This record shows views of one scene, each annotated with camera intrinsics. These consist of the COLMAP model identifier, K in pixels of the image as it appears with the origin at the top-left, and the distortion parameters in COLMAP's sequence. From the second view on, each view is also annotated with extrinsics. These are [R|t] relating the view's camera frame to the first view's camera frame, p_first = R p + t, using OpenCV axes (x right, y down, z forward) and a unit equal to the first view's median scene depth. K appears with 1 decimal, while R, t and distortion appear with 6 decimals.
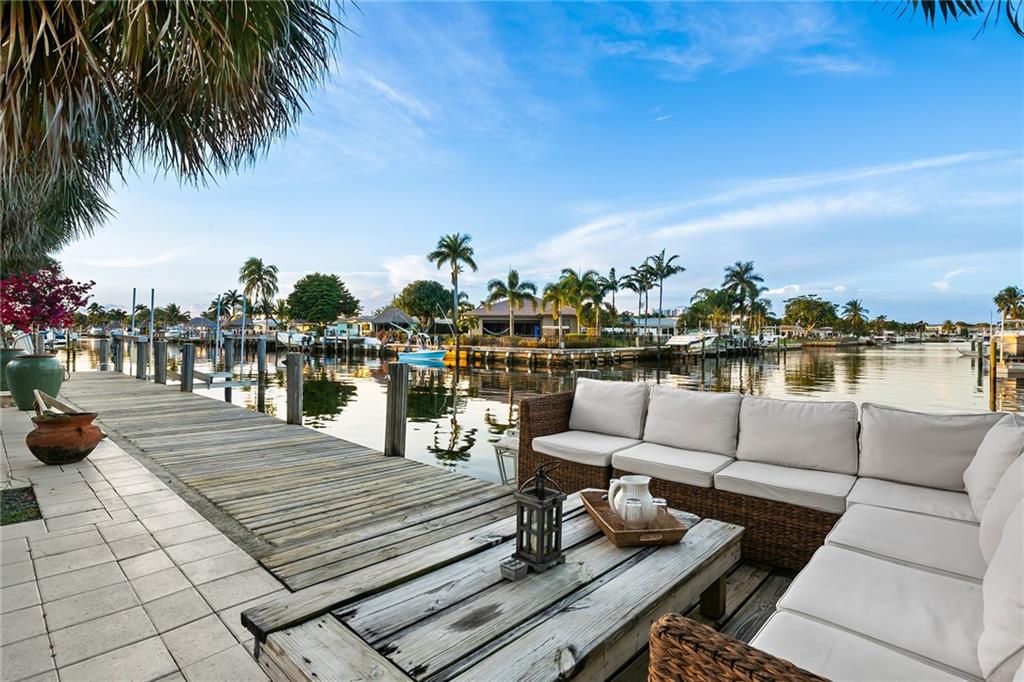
lens RADIAL K [[497.8, 0, 512.0], [0, 497.8, 341.0], [0, 0, 1]] dist [0.001849, 0.000047]
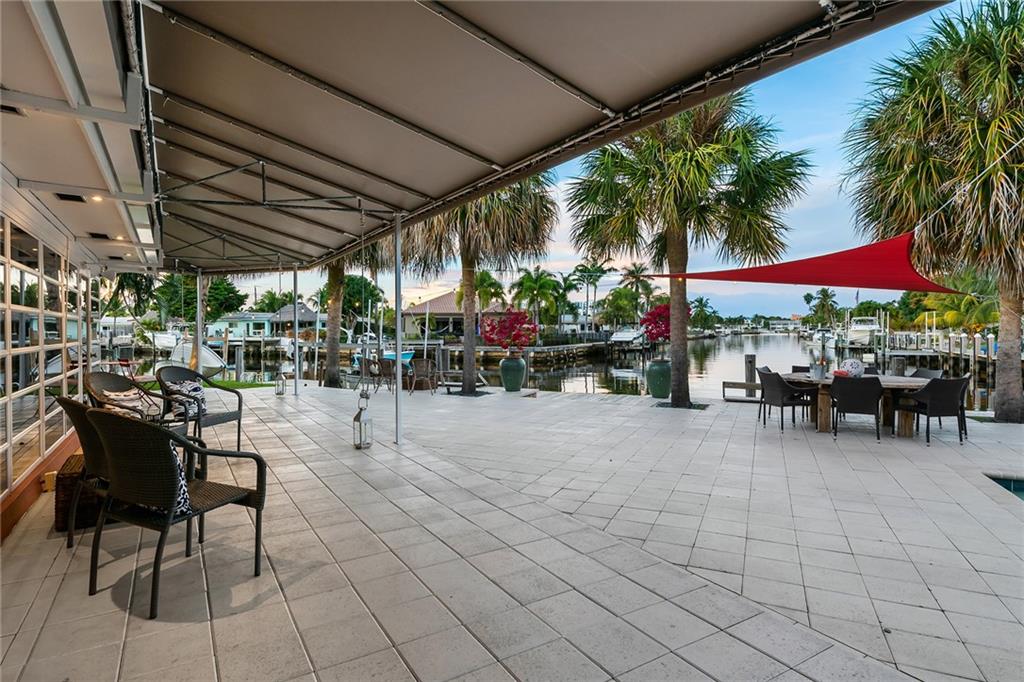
lens RADIAL K [[551.2, 0, 509.8], [0, 551.2, 335.7], [0, 0, 1]] dist [0.000509, 0.000021]
pose [[0.945537, -0.014626, 0.325185, -0.224486], [0.015323, 0.999883, 0.000419, -0.005729], [-0.325153, 0.004587, 0.945650, -0.042877]]
